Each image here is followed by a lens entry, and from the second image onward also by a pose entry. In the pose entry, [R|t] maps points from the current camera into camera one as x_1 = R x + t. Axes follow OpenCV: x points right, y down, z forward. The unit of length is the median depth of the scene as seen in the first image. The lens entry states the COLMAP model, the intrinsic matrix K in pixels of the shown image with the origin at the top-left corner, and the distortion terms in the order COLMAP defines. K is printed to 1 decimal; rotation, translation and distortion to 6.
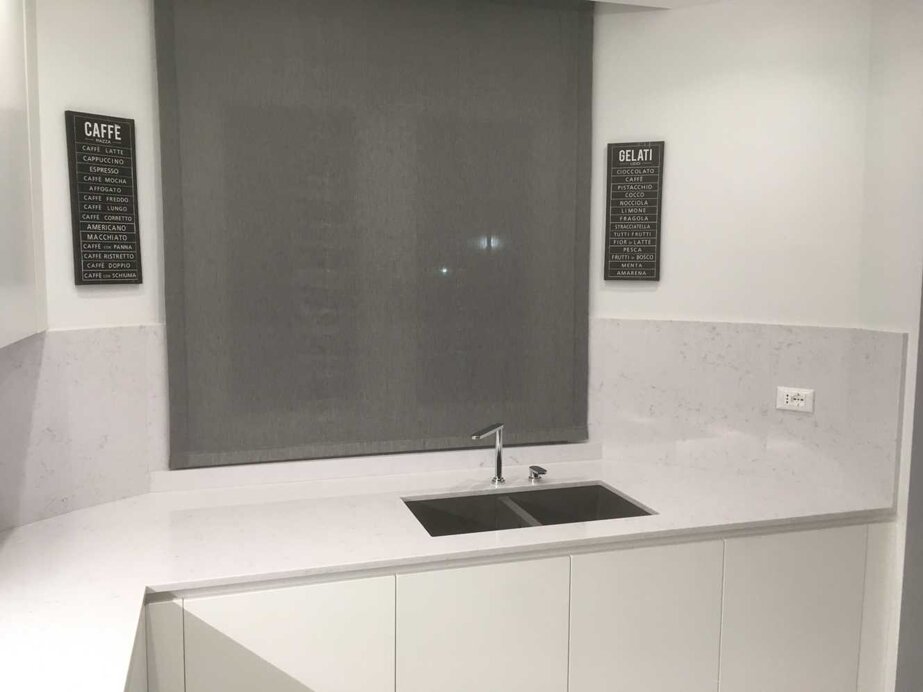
lens RADIAL K [[812.6, 0, 462.6], [0, 812.6, 350.9], [0, 0, 1]] dist [0.036404, -0.019717]
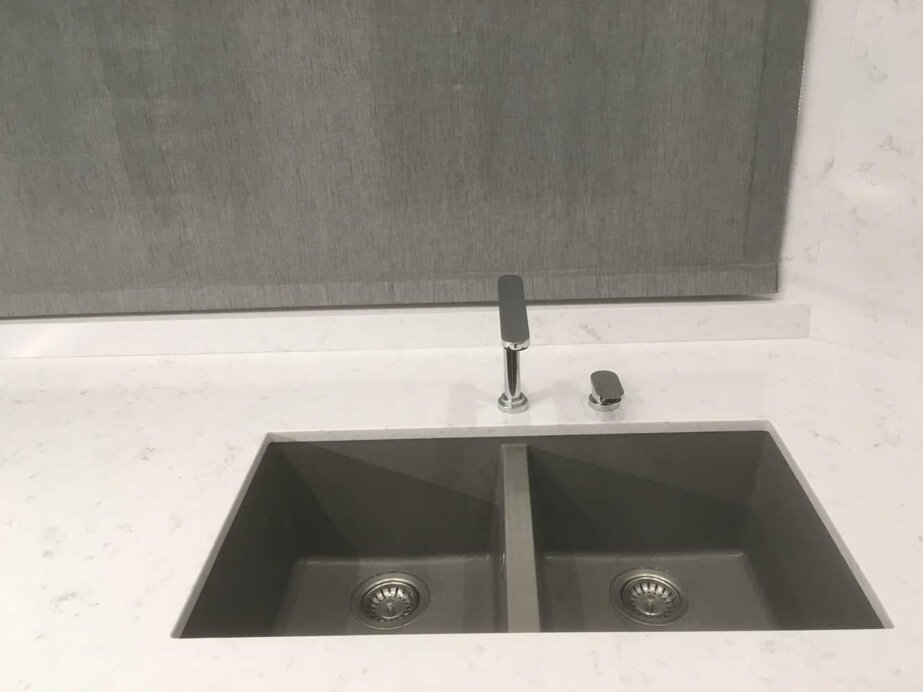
lens RADIAL K [[812.6, 0, 459.5], [0, 812.6, 348.7], [0, 0, 1]] dist [0.036404, -0.019717]
pose [[0.943271, 0.093982, -0.318446, 0.151392], [0.013186, 0.947743, 0.318762, -0.005532], [0.331763, -0.304878, 0.892739, 0.604803]]
